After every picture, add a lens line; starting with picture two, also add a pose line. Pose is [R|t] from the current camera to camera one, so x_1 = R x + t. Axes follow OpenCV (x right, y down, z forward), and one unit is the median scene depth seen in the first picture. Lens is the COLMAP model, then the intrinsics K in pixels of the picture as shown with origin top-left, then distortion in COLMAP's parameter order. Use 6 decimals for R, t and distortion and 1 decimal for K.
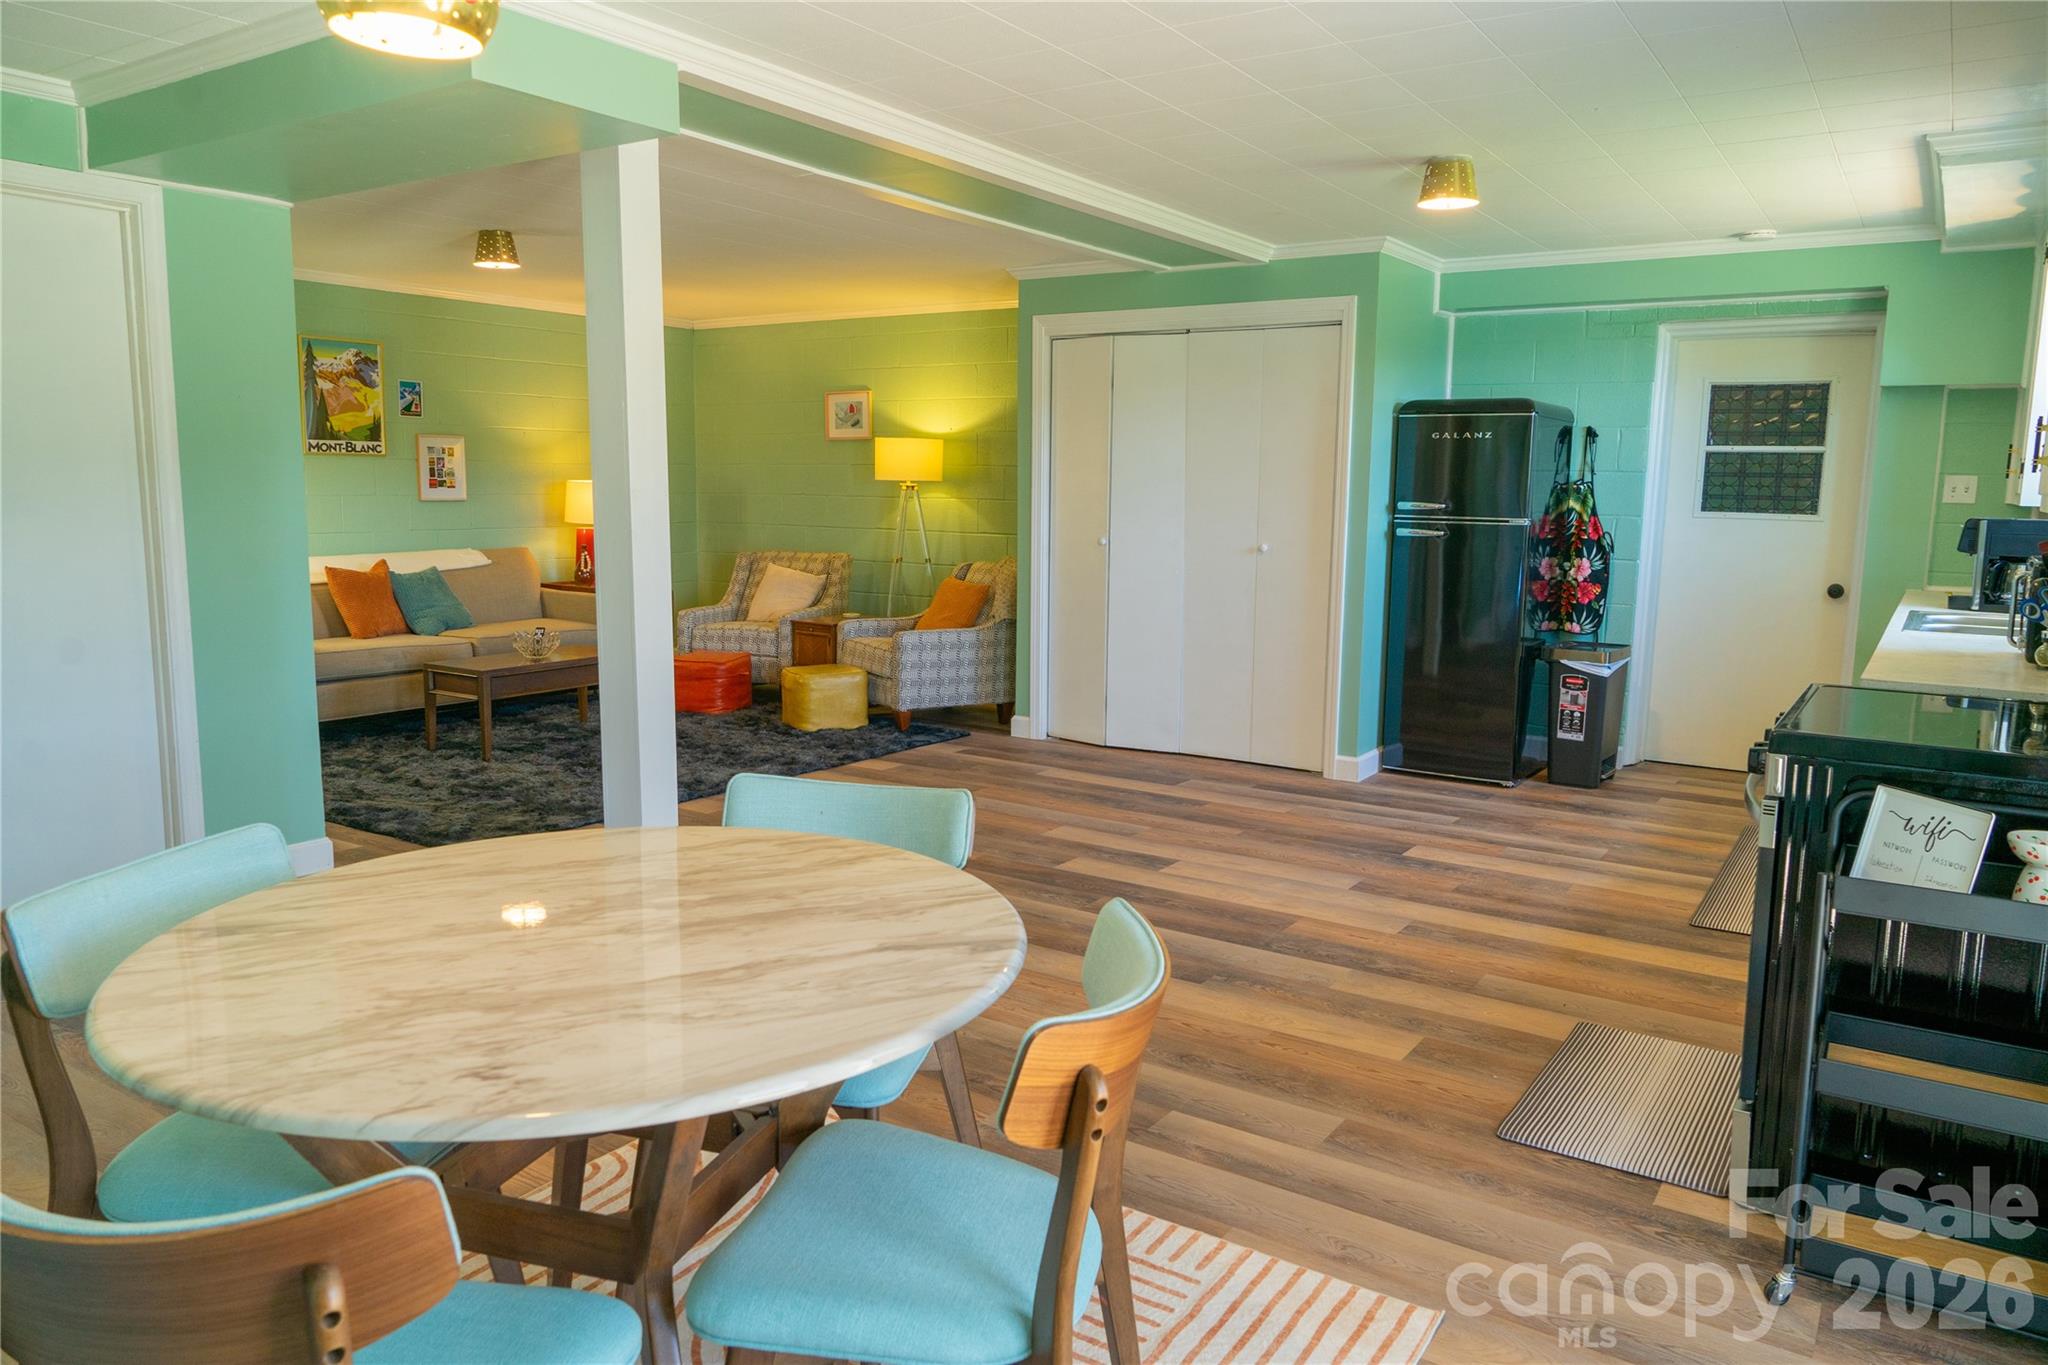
lens RADIAL K [[1384.3, 0, 1040.1], [0, 1384.3, 676.0], [0, 0, 1]] dist [-0.016838, 0.002068]
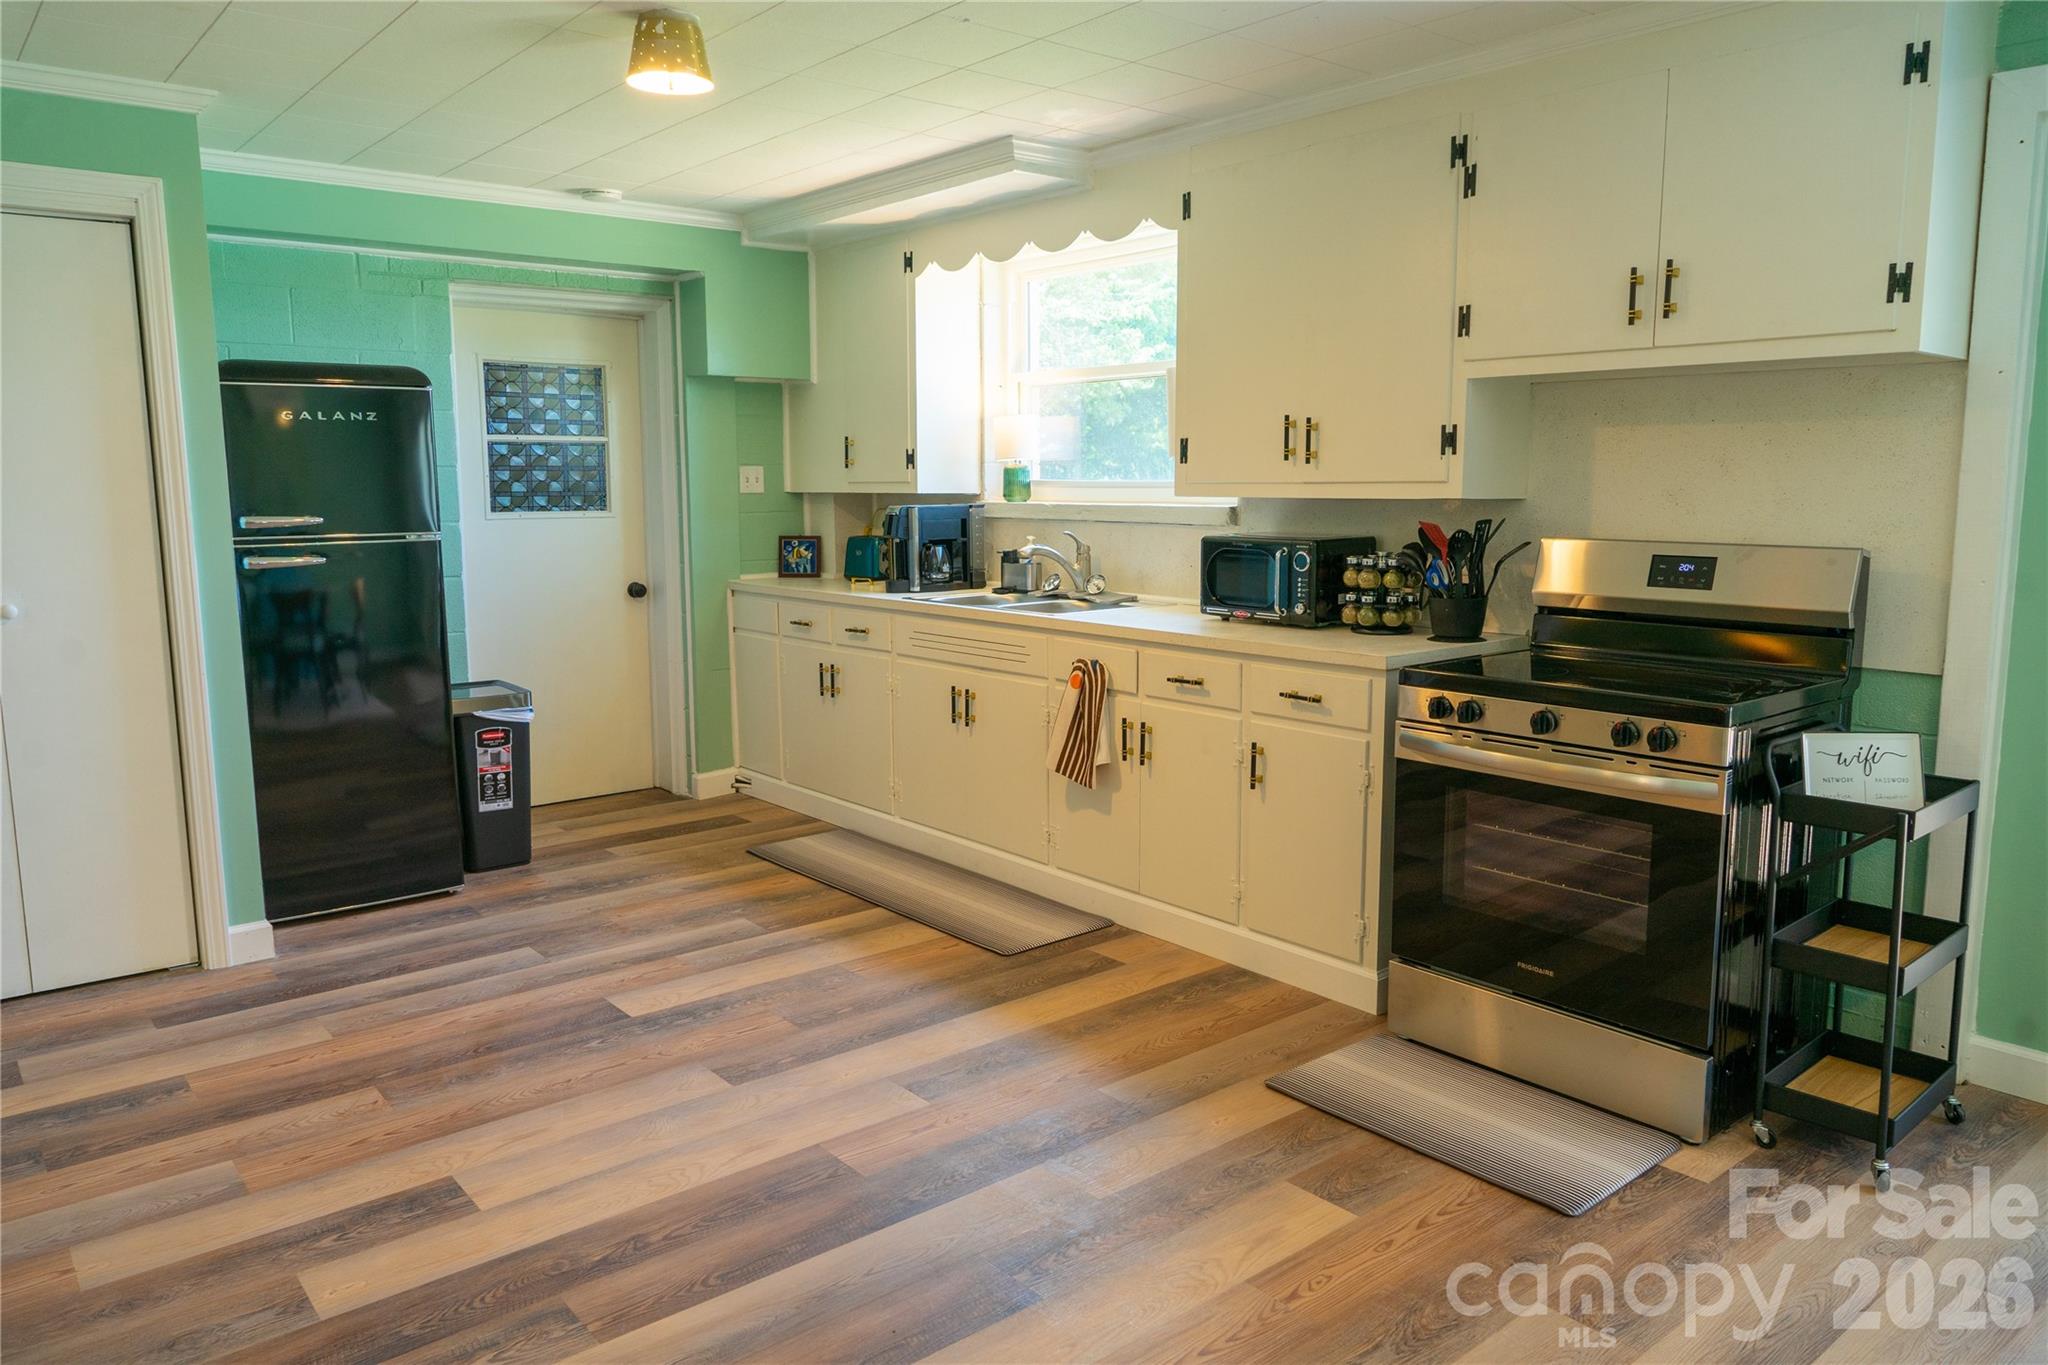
lens RADIAL K [[1384.3, 0, 1030.8], [0, 1384.3, 673.0], [0, 0, 1]] dist [-0.016838, 0.002068]
pose [[0.282900, -0.150274, 0.947304, -0.315326], [0.143547, 0.983160, 0.113093, -0.091539], [-0.948347, 0.103989, 0.299708, 0.575402]]
